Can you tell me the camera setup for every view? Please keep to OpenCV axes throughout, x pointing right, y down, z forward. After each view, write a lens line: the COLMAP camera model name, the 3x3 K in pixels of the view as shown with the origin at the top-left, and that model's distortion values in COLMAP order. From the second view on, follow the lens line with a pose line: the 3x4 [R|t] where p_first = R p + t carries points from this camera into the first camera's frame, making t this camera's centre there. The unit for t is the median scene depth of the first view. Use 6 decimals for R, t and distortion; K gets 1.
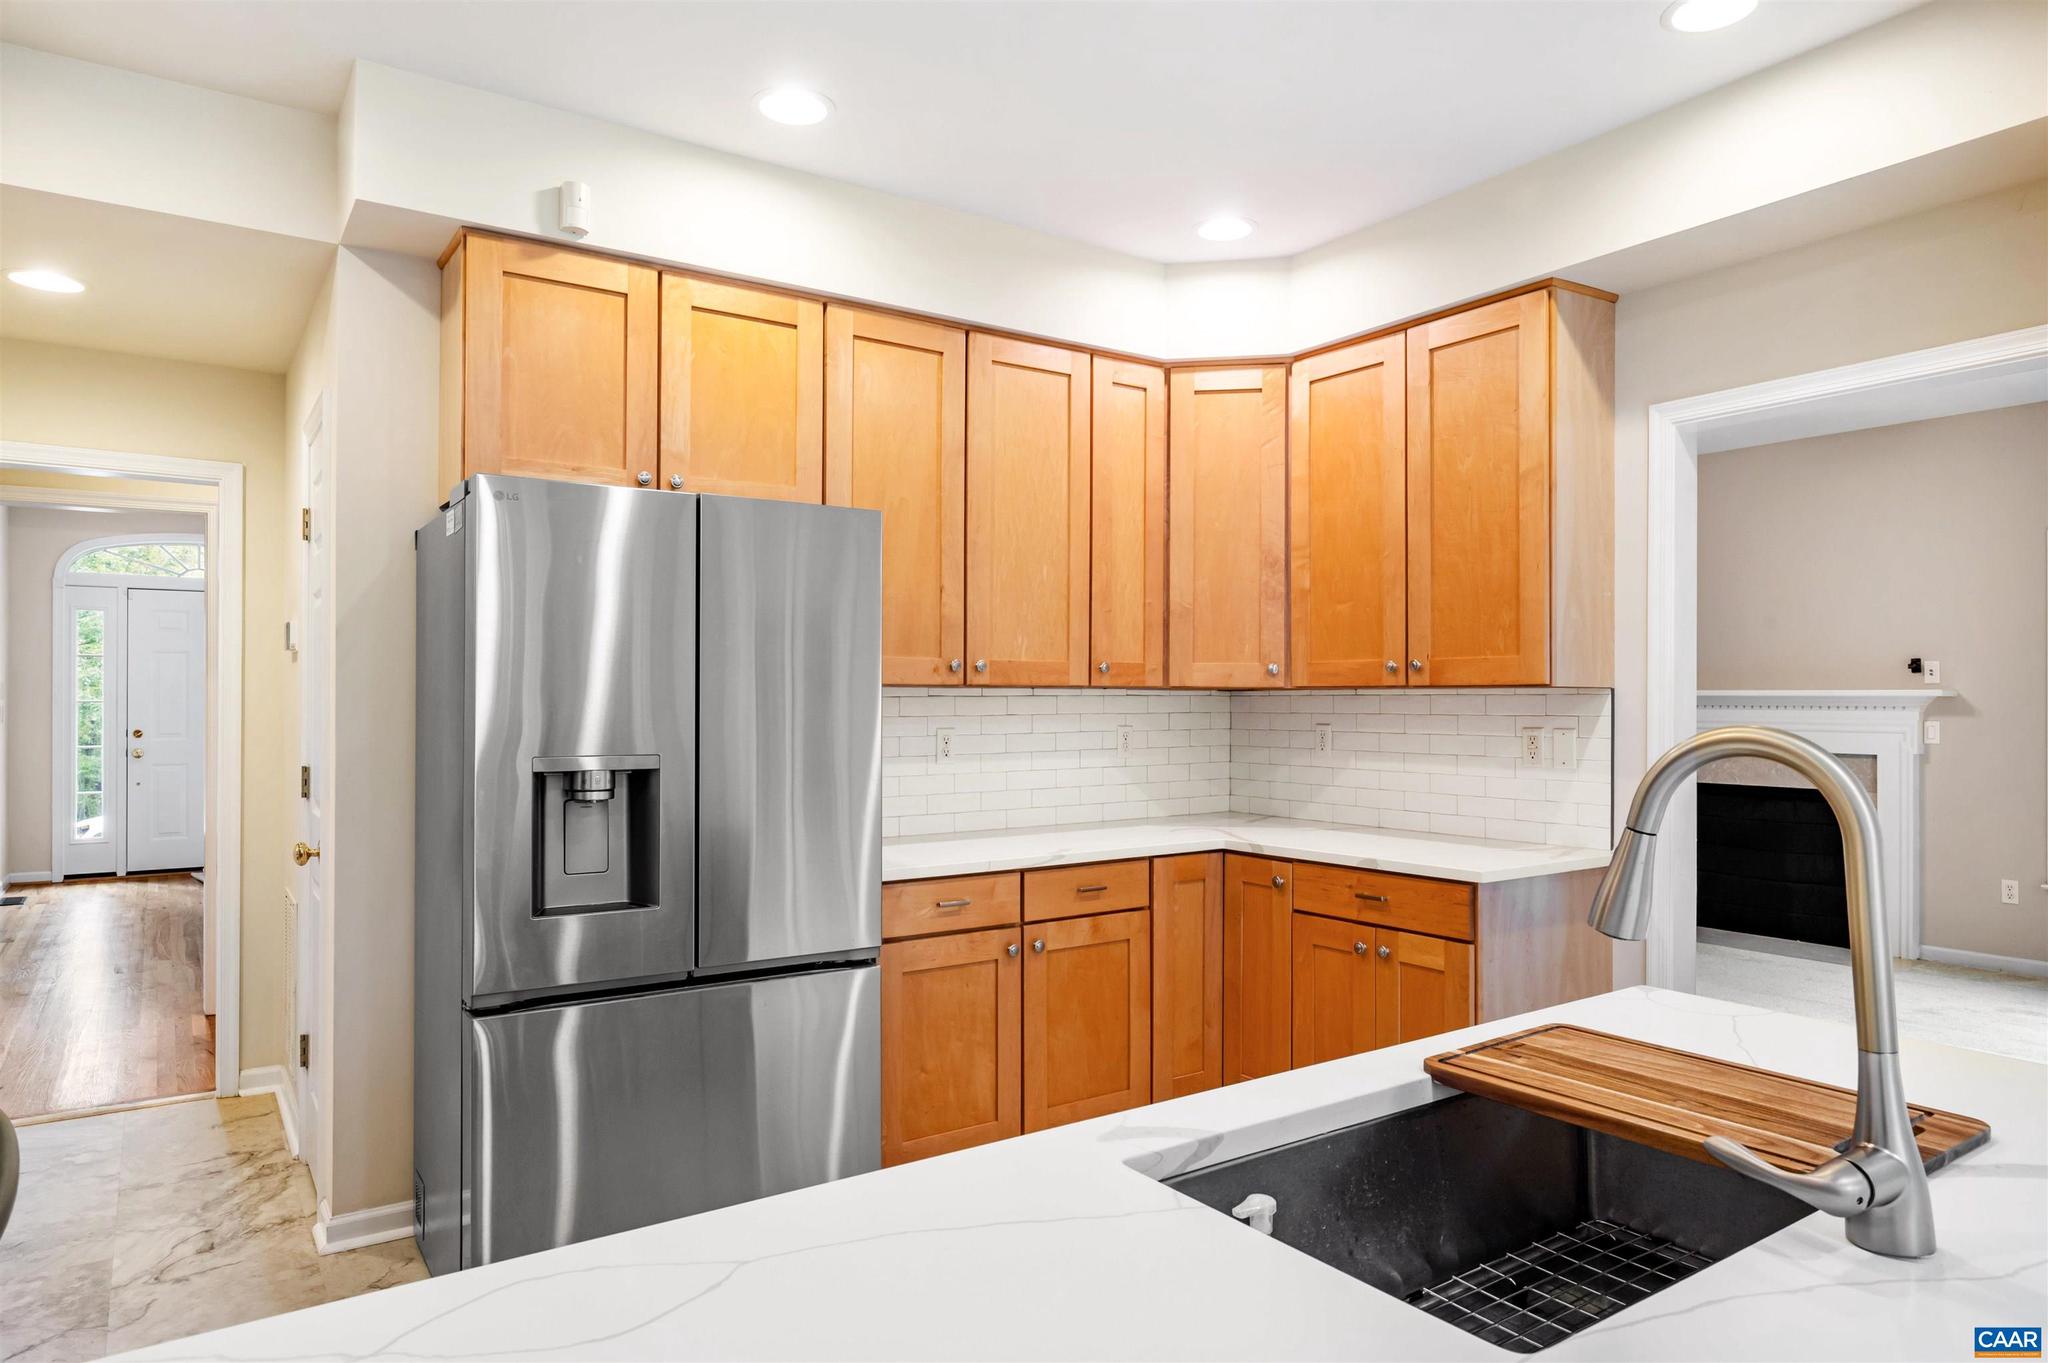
lens RADIAL K [[1269.6, 0, 1030.8], [0, 1269.6, 688.2], [0, 0, 1]] dist [0.001607, -0.003707]
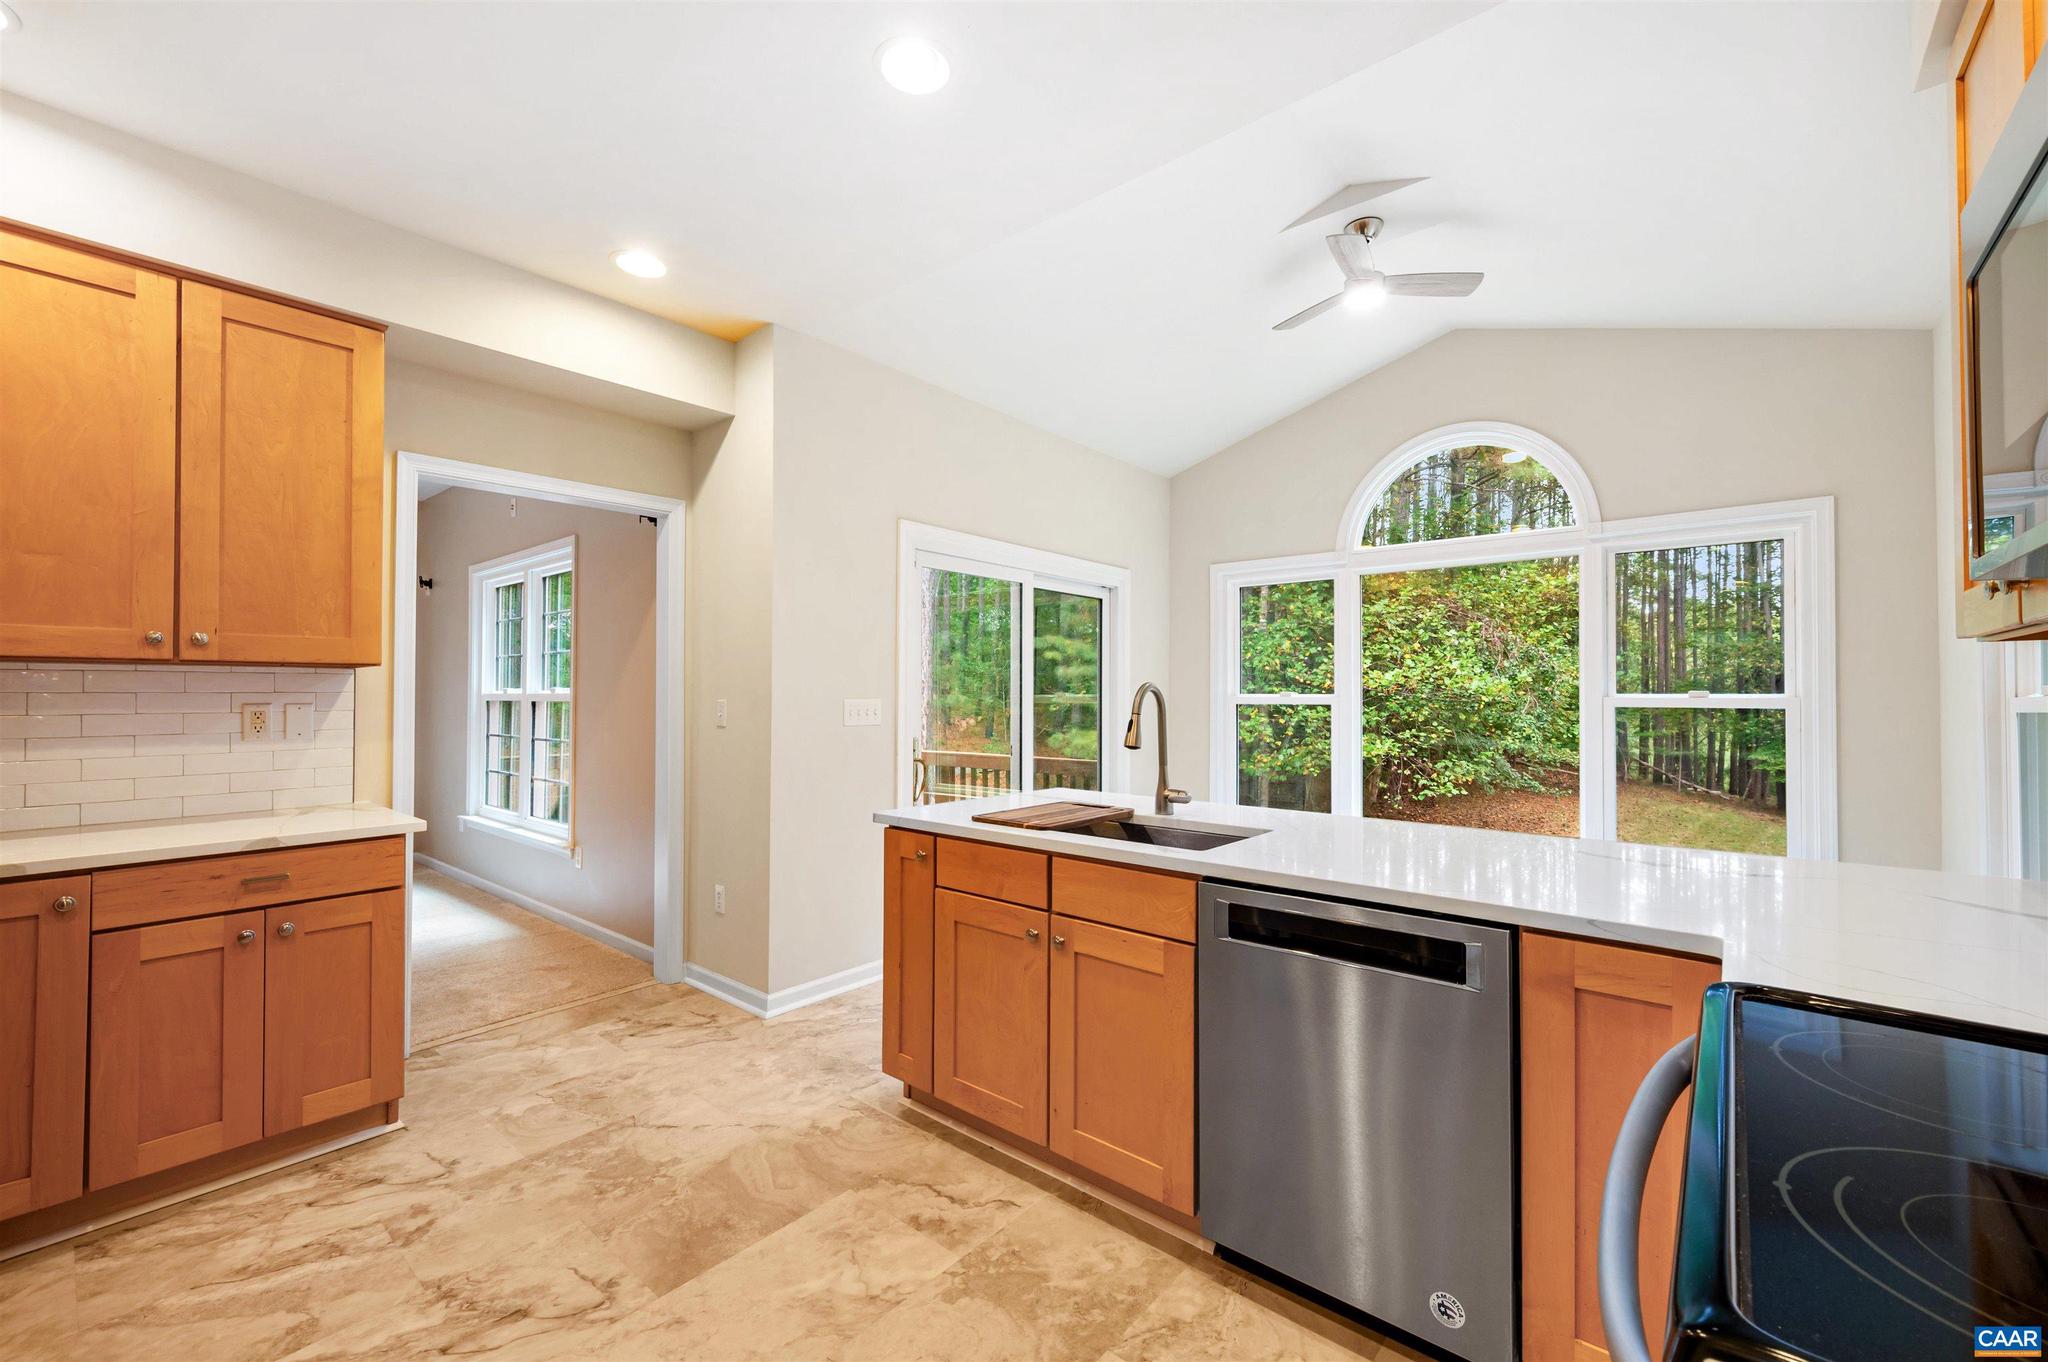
lens RADIAL K [[834.2, 0, 1024.0], [0, 834.2, 681.0], [0, 0, 1]] dist [0.001274, 0.000242]
pose [[-0.262448, 0.015597, 0.964820, -0.478979], [-0.007889, 0.999801, -0.018308, 0.020757], [-0.964914, -0.012416, -0.262273, 0.588160]]
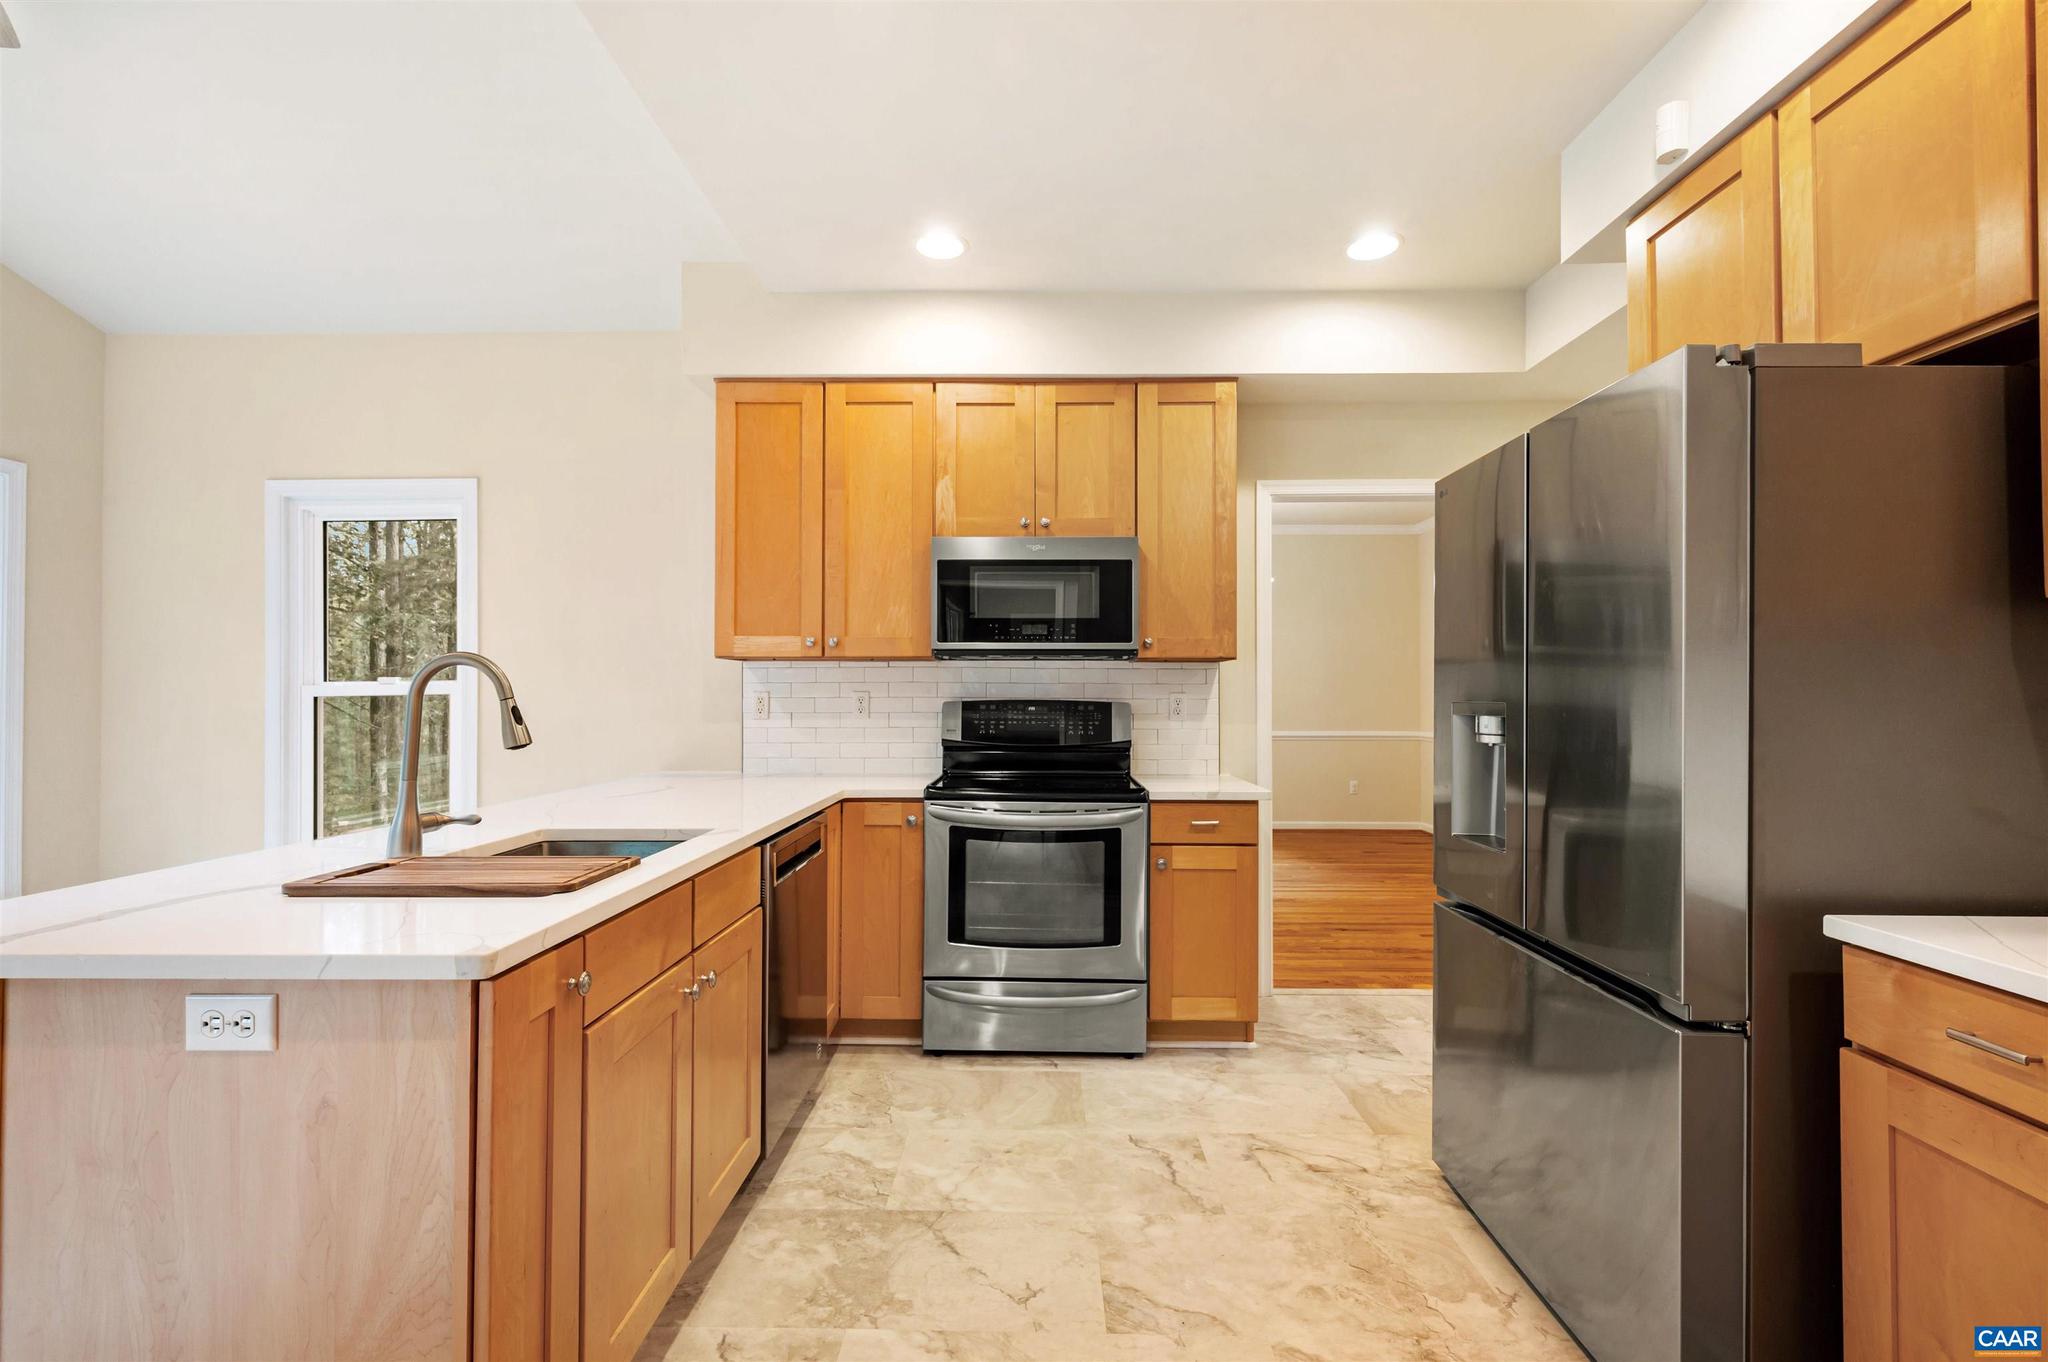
lens RADIAL K [[893.9, 0, 1024.6], [0, 893.9, 685.6], [0, 0, 1]] dist [-0.000750, -0.000170]
pose [[-0.579416, -0.011180, -0.814955, 0.392454], [0.004653, 0.999844, -0.017025, 0.037040], [0.815019, -0.013656, -0.579274, 0.847864]]
